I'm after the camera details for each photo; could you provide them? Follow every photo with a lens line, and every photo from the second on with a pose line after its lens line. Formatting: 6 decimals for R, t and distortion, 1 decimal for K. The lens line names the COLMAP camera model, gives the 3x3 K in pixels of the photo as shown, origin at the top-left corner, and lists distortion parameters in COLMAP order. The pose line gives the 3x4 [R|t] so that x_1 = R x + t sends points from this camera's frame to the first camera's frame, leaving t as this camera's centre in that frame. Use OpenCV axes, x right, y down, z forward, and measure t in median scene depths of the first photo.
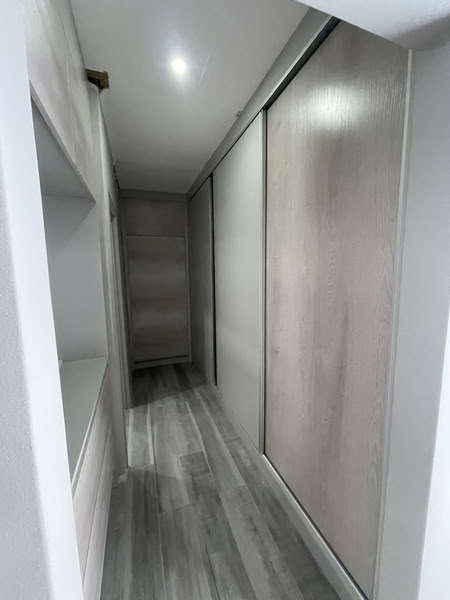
lens RADIAL K [[242.0, 0, 225.2], [0, 242.0, 298.4], [0, 0, 1]] dist [0.000229, 0.000188]
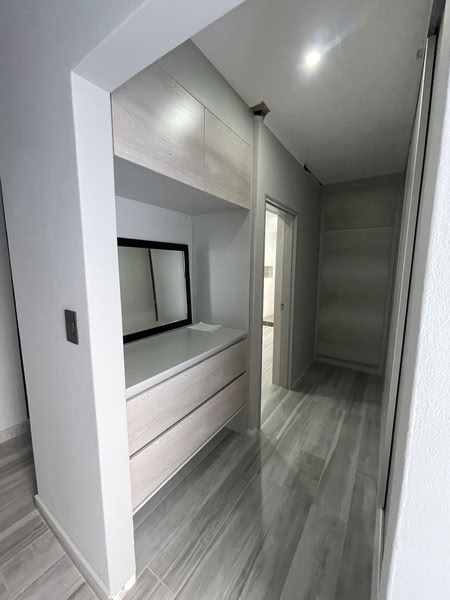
lens RADIAL K [[242.0, 0, 225.7], [0, 242.0, 301.3], [0, 0, 1]] dist [0.000229, 0.000188]
pose [[0.585433, 0.127230, -0.800675, 0.304381], [-0.099785, 0.991408, 0.084577, -0.016672], [0.804556, 0.030381, 0.593099, 0.099844]]
